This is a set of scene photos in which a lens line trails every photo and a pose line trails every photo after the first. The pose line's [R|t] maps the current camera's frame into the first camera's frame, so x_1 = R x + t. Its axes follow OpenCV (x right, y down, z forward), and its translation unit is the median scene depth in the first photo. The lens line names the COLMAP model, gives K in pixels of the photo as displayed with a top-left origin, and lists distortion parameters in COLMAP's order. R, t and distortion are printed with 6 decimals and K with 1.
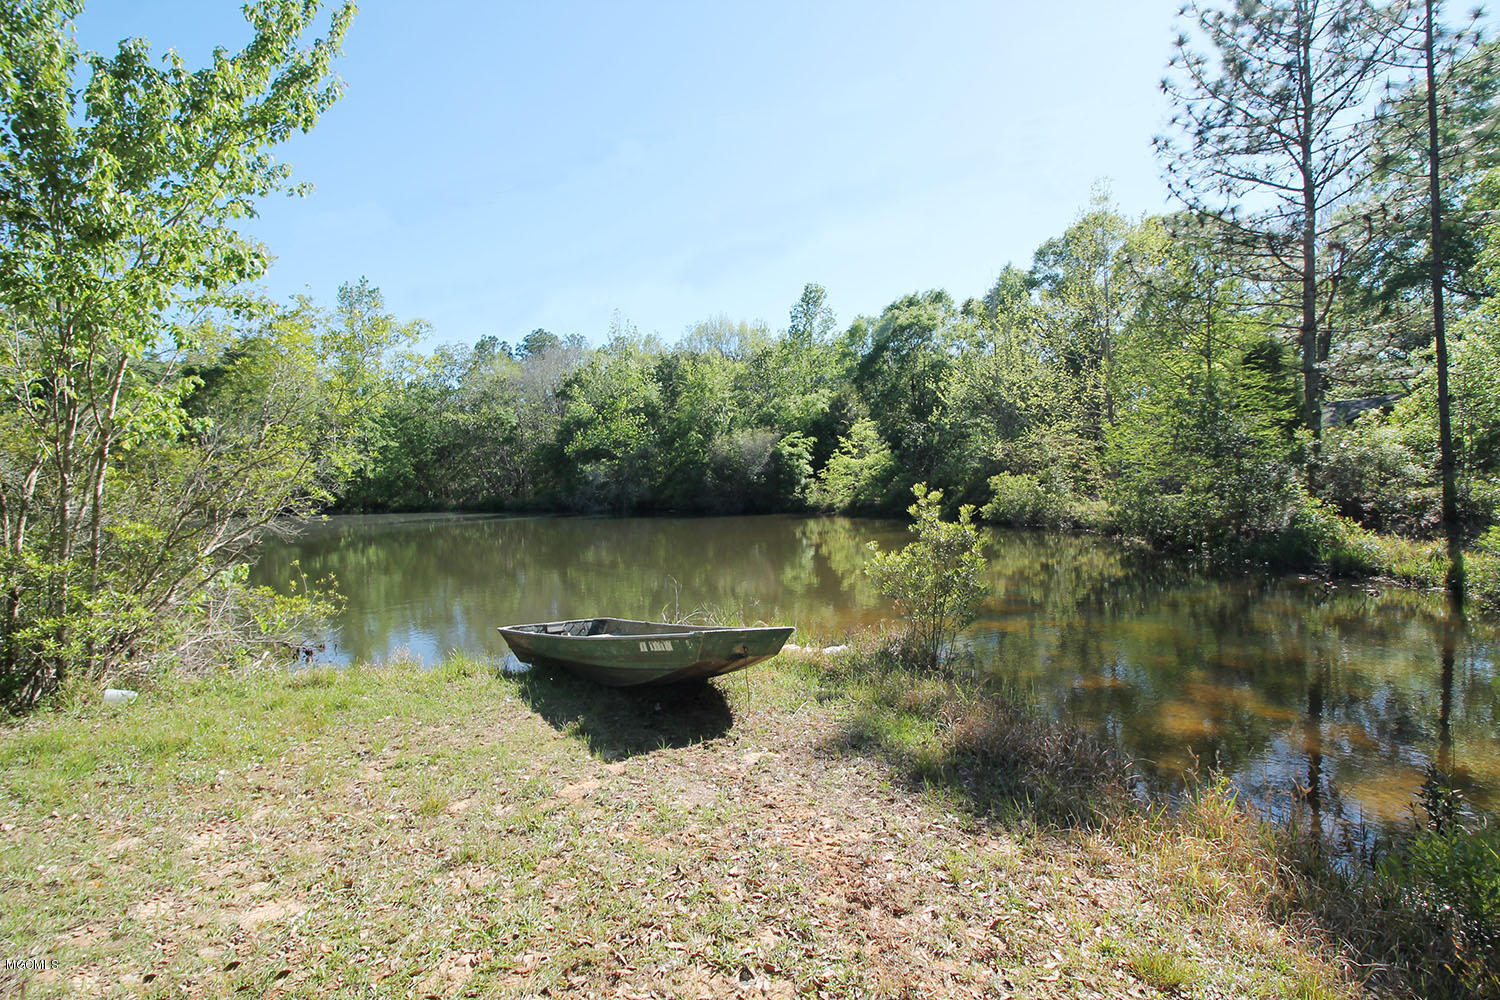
lens RADIAL K [[687.6, 0, 757.6], [0, 687.6, 480.0], [0, 0, 1]] dist [-0.013240, -0.008911]
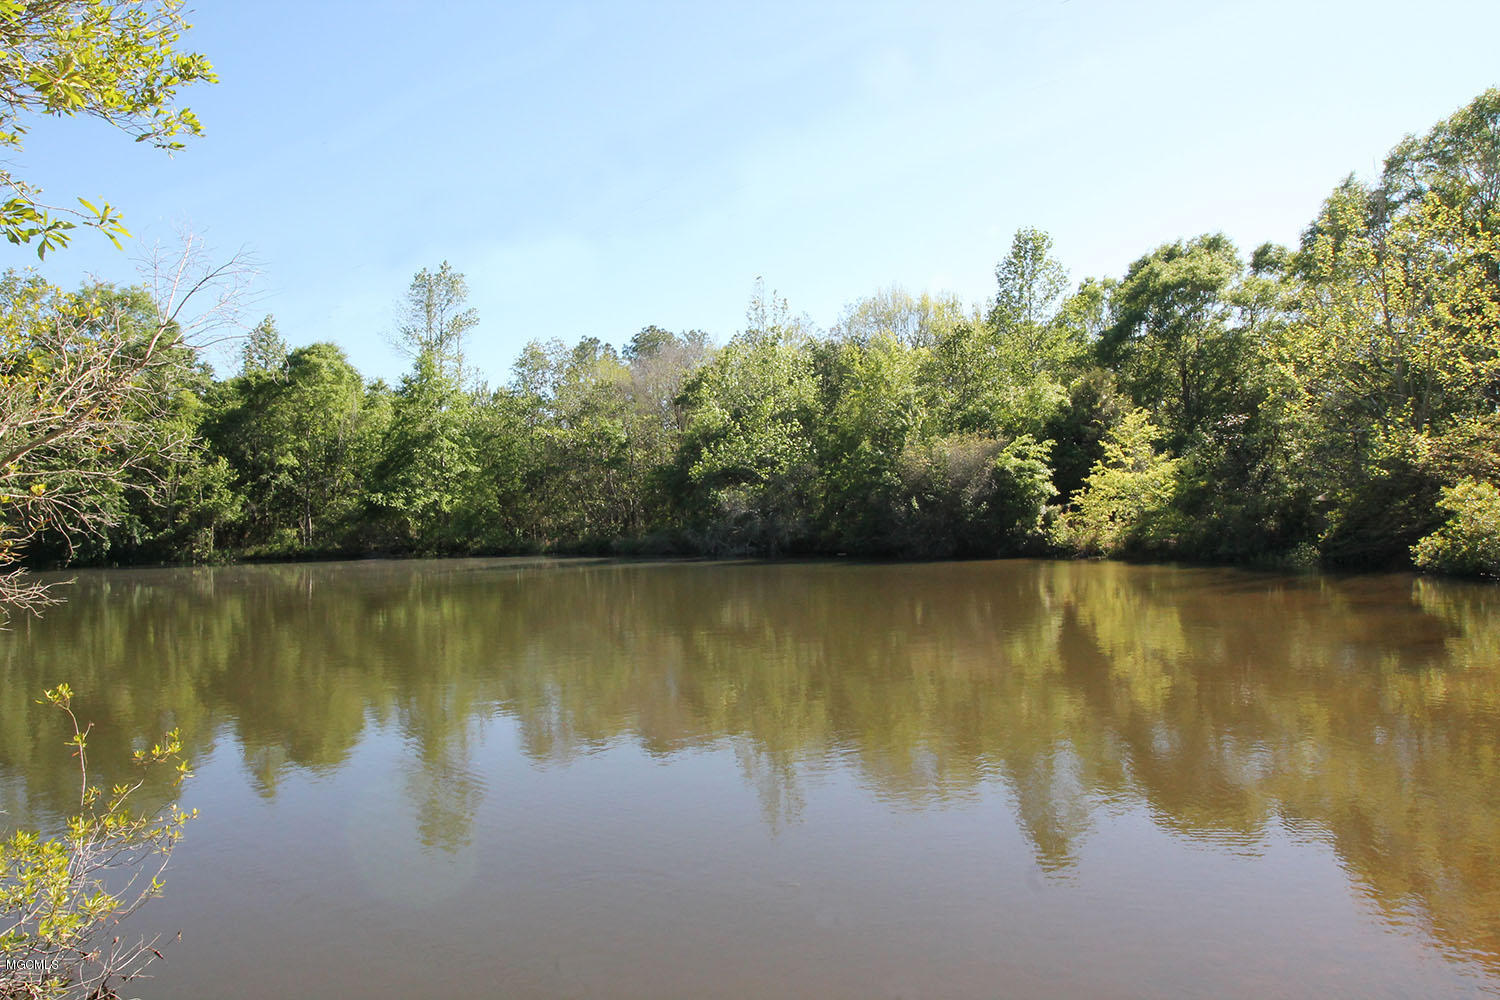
lens RADIAL K [[855.1, 0, 756.0], [0, 855.1, 481.8], [0, 0, 1]] dist [0.002454, 0.000049]
pose [[0.984254, -0.012383, -0.176325, -0.050049], [0.004484, 0.998971, -0.045125, 0.009243], [0.176702, 0.043624, 0.983297, 0.111422]]
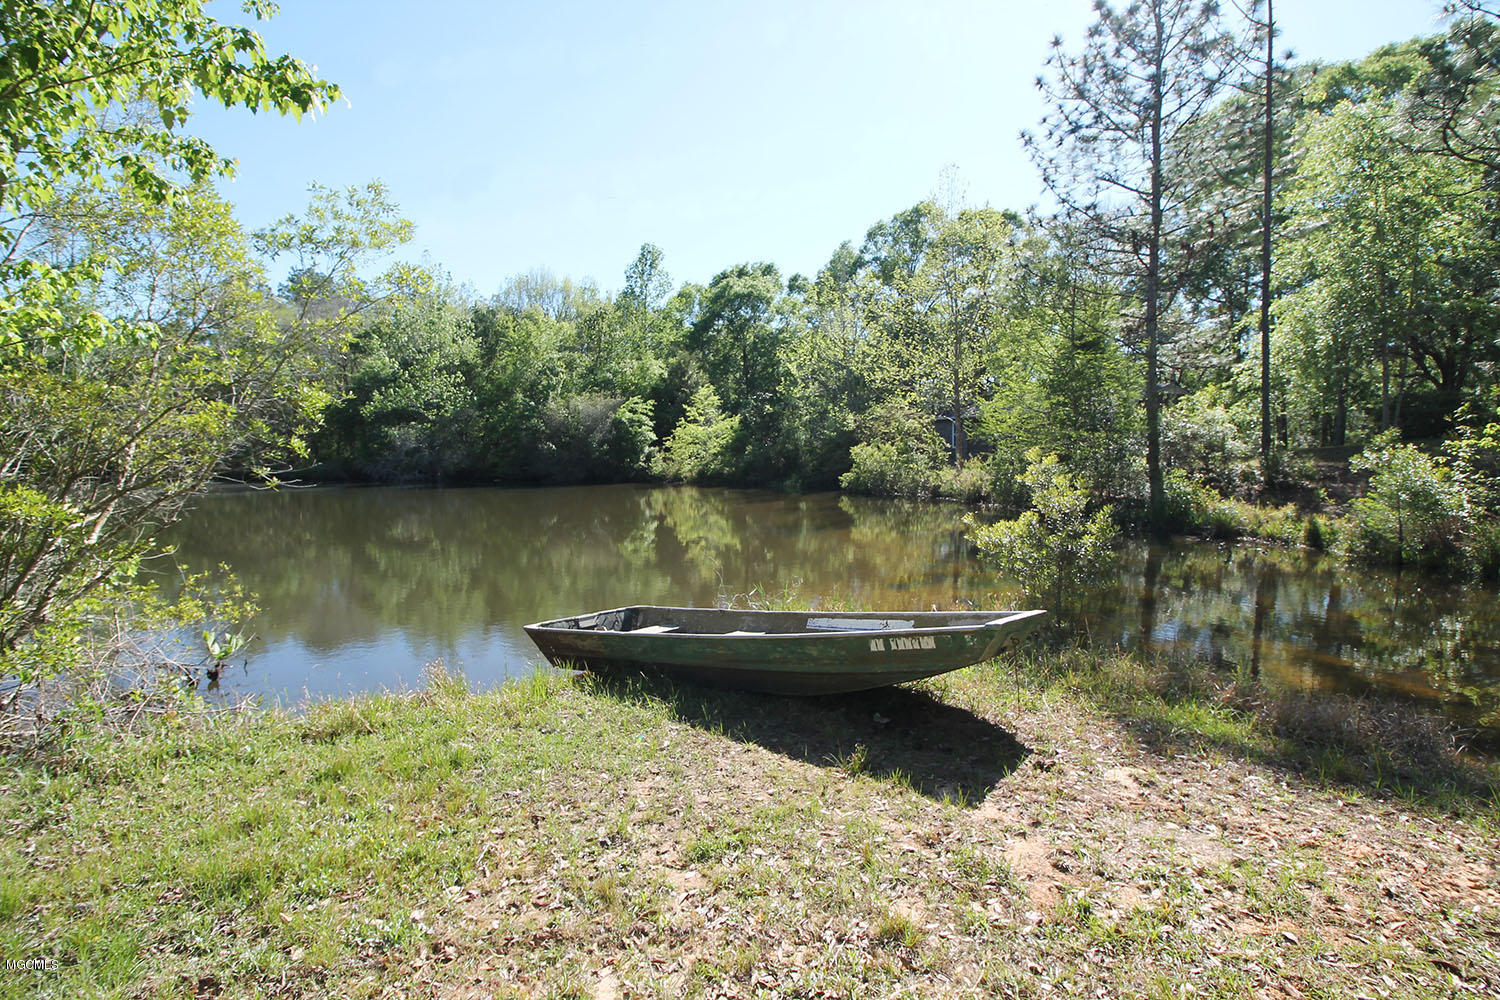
lens RADIAL K [[687.6, 0, 757.6], [0, 687.6, 480.0], [0, 0, 1]] dist [-0.013240, -0.008911]
pose [[0.958445, 0.001806, 0.285273, -0.048095], [-0.014008, 0.999072, 0.040737, 0.002316], [-0.284934, -0.043040, 0.957580, 0.027356]]
